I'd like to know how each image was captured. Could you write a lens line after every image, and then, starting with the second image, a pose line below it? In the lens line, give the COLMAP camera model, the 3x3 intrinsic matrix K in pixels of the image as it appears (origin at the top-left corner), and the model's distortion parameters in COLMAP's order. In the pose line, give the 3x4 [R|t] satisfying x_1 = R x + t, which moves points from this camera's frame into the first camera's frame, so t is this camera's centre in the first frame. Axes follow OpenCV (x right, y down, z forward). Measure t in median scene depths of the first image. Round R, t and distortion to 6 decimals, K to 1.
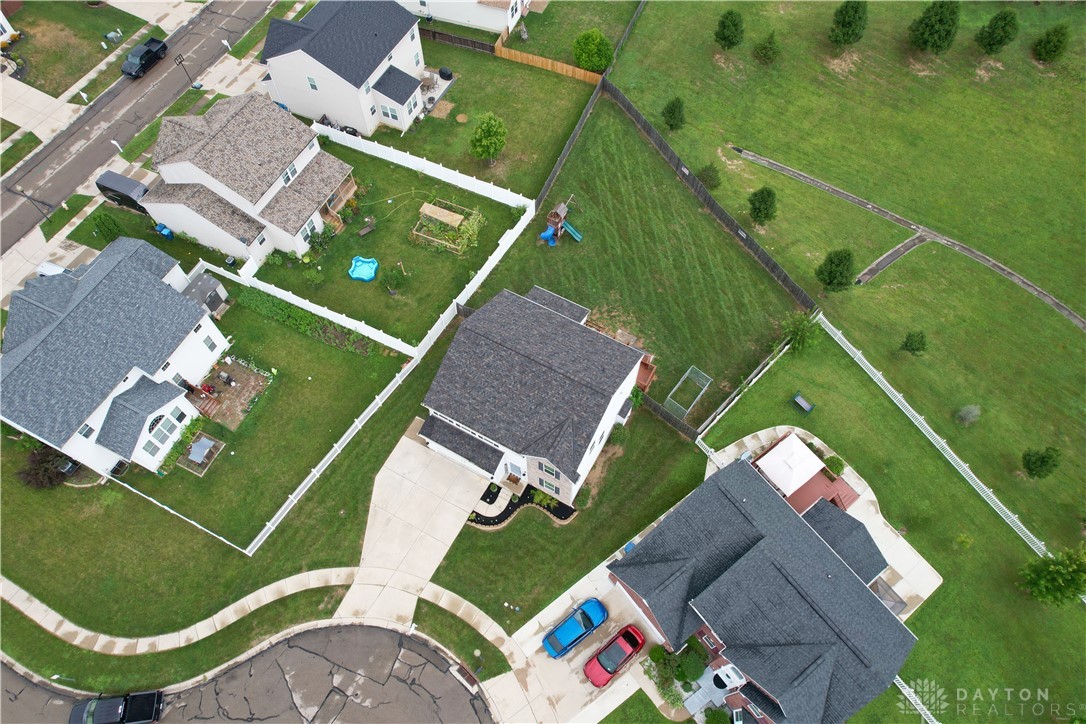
lens RADIAL K [[694.1, 0, 543.1], [0, 694.1, 367.7], [0, 0, 1]] dist [-0.083939, 0.078192]
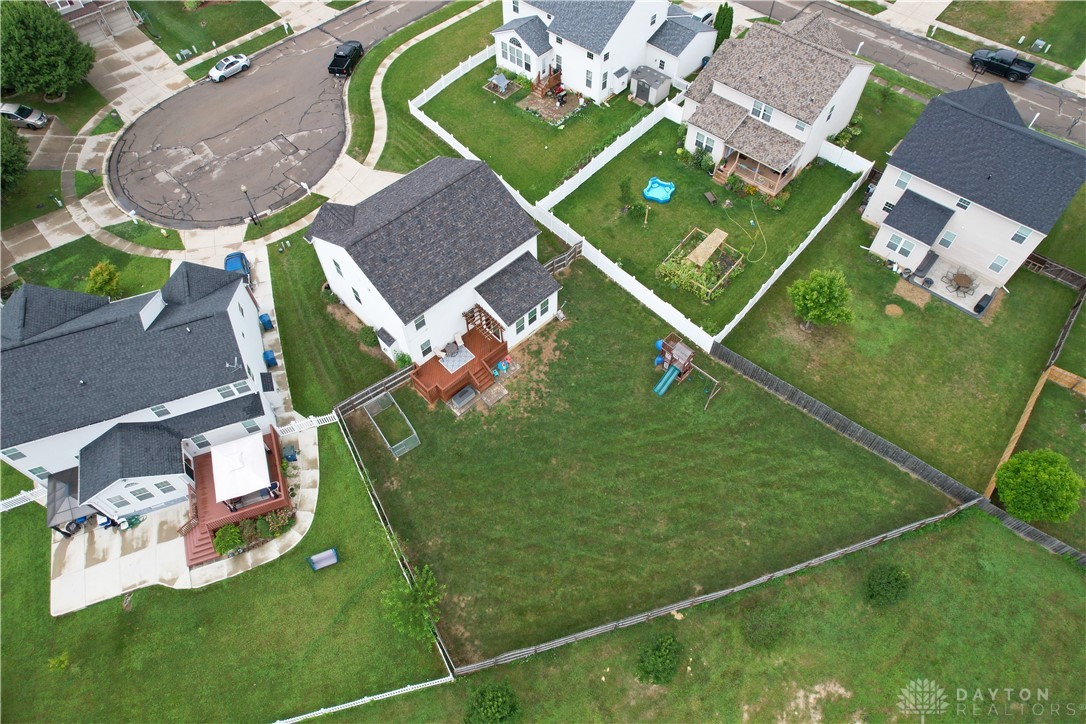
lens RADIAL K [[694.1, 0, 543.1], [0, 694.1, 367.7], [0, 0, 1]] dist [-0.083939, 0.078192]
pose [[-0.288707, 0.796984, -0.530532, 0.518996], [-0.830616, 0.067087, 0.552789, -0.554432], [0.476156, 0.600263, 0.642620, 0.485273]]
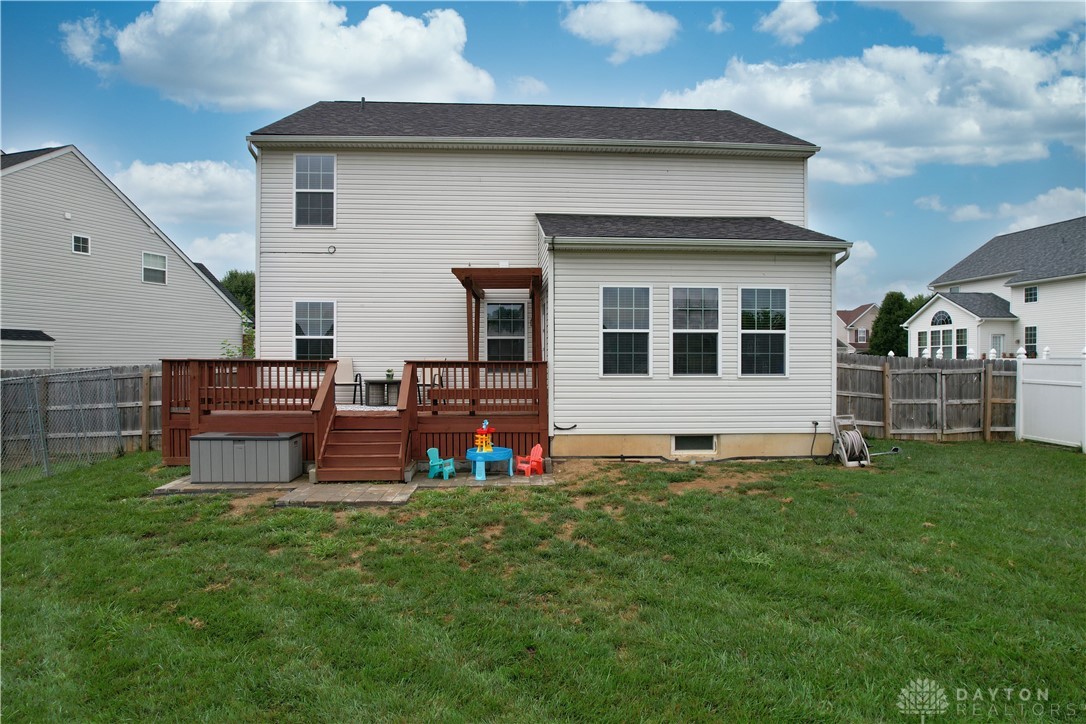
lens RADIAL K [[694.1, 0, 543.1], [0, 694.1, 367.7], [0, 0, 1]] dist [-0.083939, 0.078192]
pose [[-0.838922, 0.008207, -0.544190, 0.170592], [-0.472100, 0.486531, 0.735125, -0.201443], [0.270798, 0.873625, -0.404287, 1.064325]]
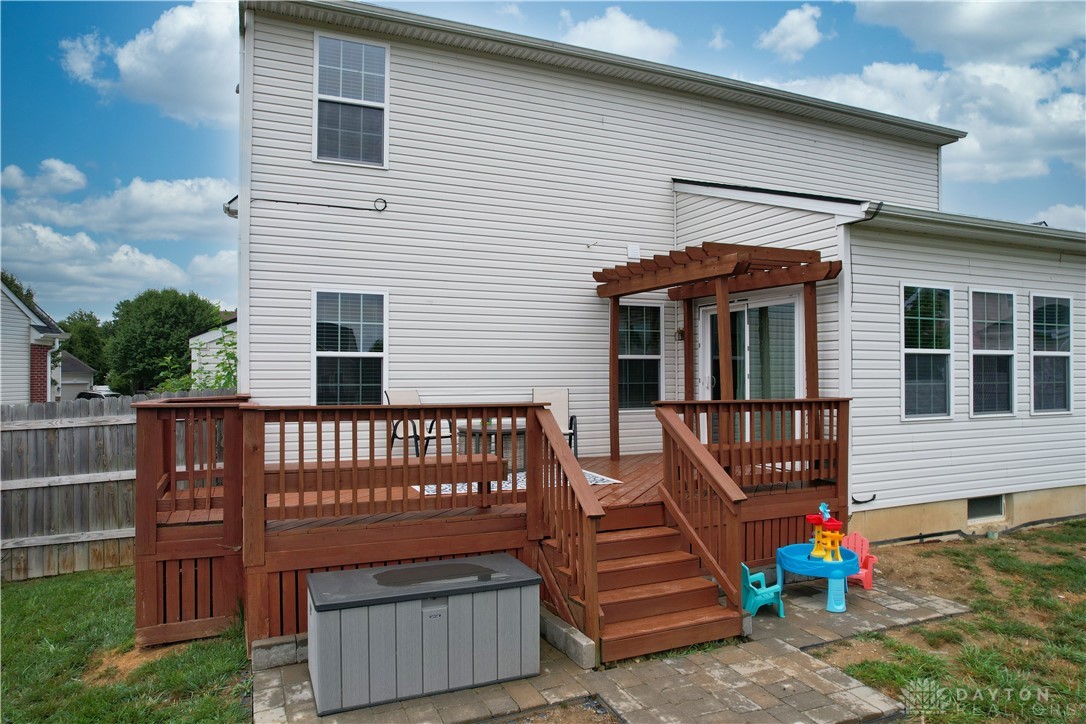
lens RADIAL K [[694.1, 0, 543.1], [0, 694.1, 367.7], [0, 0, 1]] dist [-0.083939, 0.078192]
pose [[-0.599737, -0.001677, -0.800195, 0.194583], [-0.693931, 0.499048, 0.519048, -0.086791], [0.398466, 0.866573, -0.300461, 0.993856]]
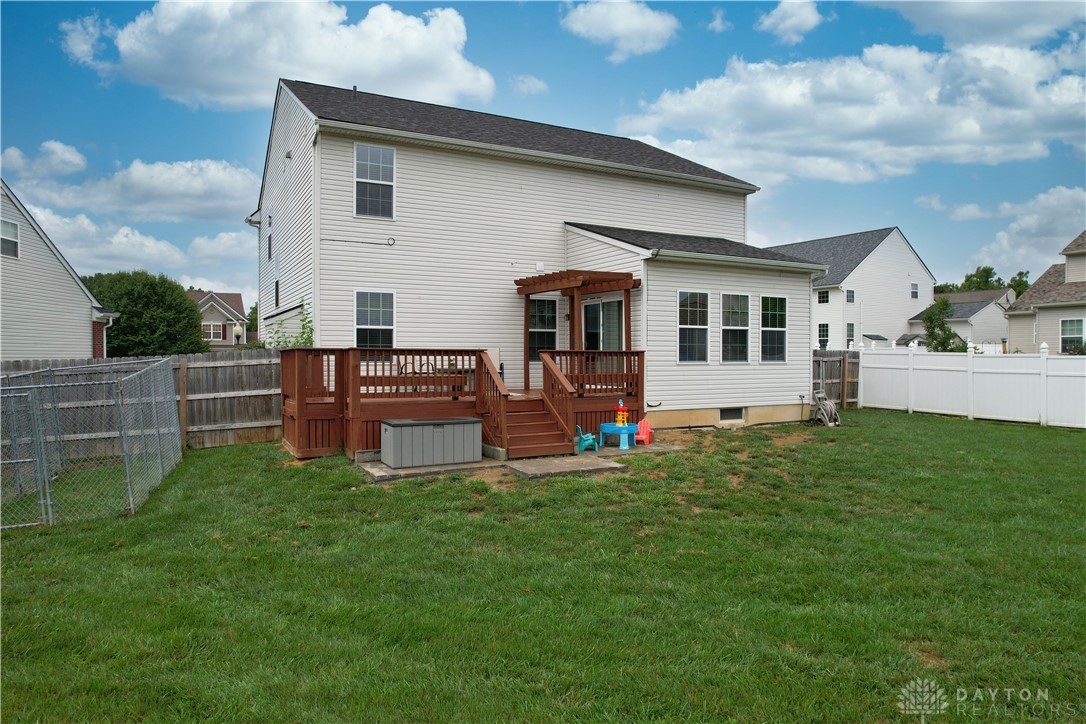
lens RADIAL K [[694.1, 0, 543.1], [0, 694.1, 367.7], [0, 0, 1]] dist [-0.083939, 0.078192]
pose [[-0.535724, 0.020173, -0.844152, 0.283379], [-0.733650, 0.483815, 0.477158, -0.143782], [0.418039, 0.874938, -0.244391, 1.032364]]
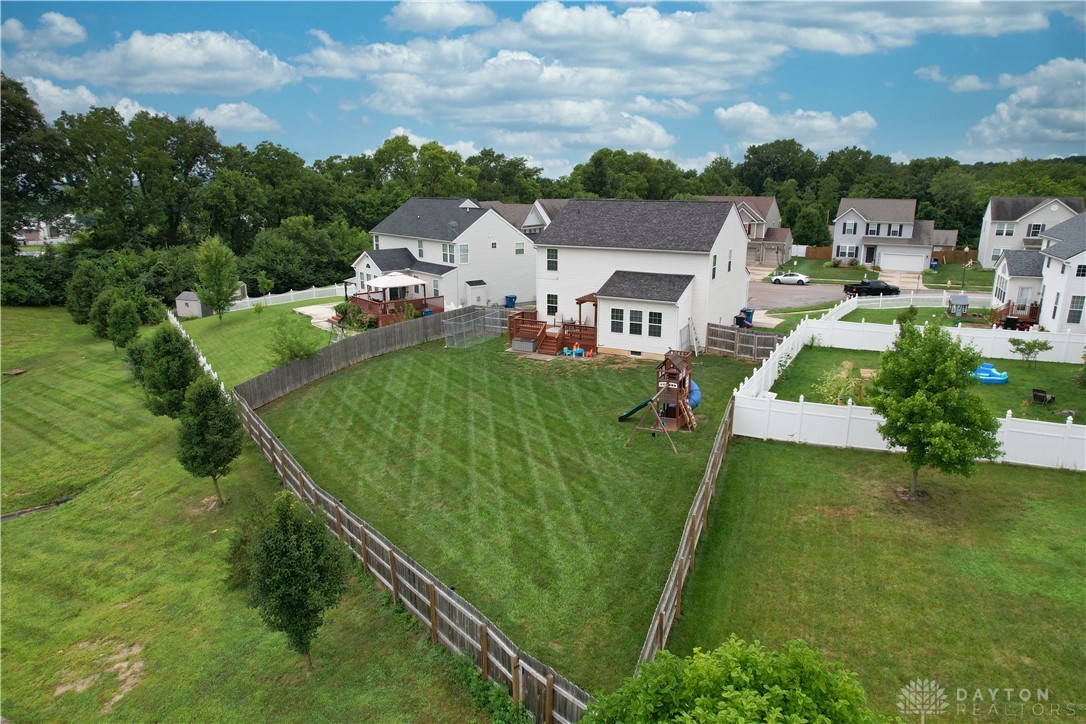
lens RADIAL K [[694.1, 0, 543.1], [0, 694.1, 367.7], [0, 0, 1]] dist [-0.083939, 0.078192]
pose [[-0.999686, 0.011339, -0.022366, 0.134881], [-0.018815, 0.250436, 0.967950, -0.749723], [0.016577, 0.968067, -0.250144, 1.205372]]
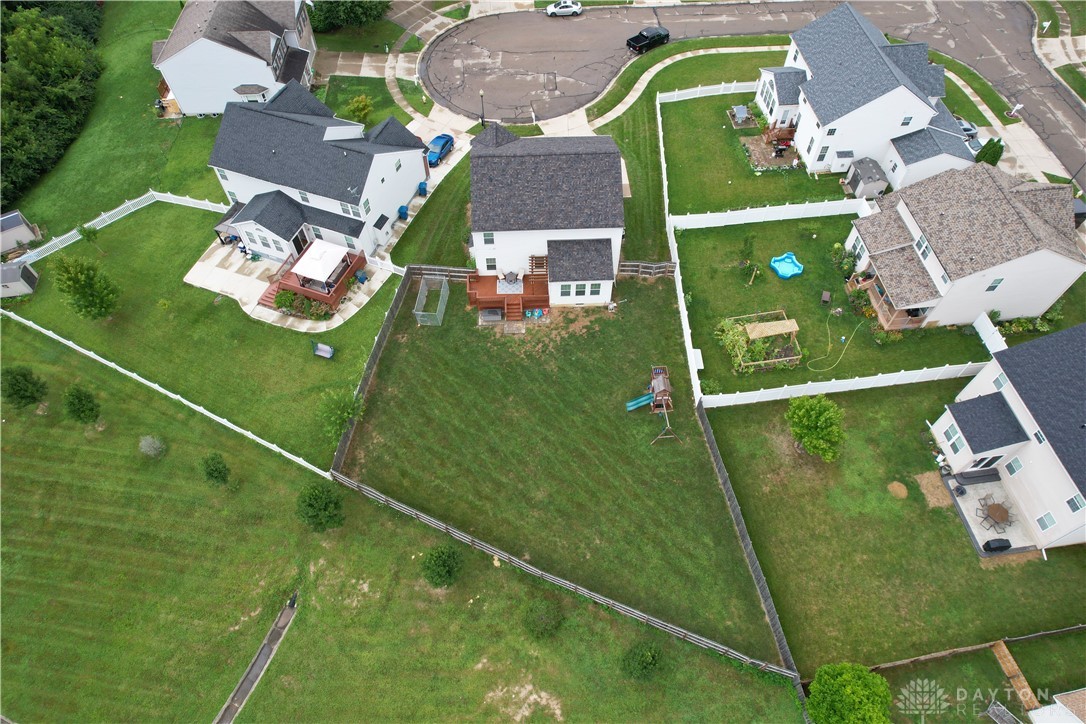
lens RADIAL K [[694.1, 0, 543.1], [0, 694.1, 367.7], [0, 0, 1]] dist [-0.083939, 0.078192]
pose [[-0.850744, 0.438497, -0.289752, 0.391160], [-0.454909, -0.338225, 0.823809, -0.878306], [0.263236, 0.832661, 0.487219, 0.596718]]
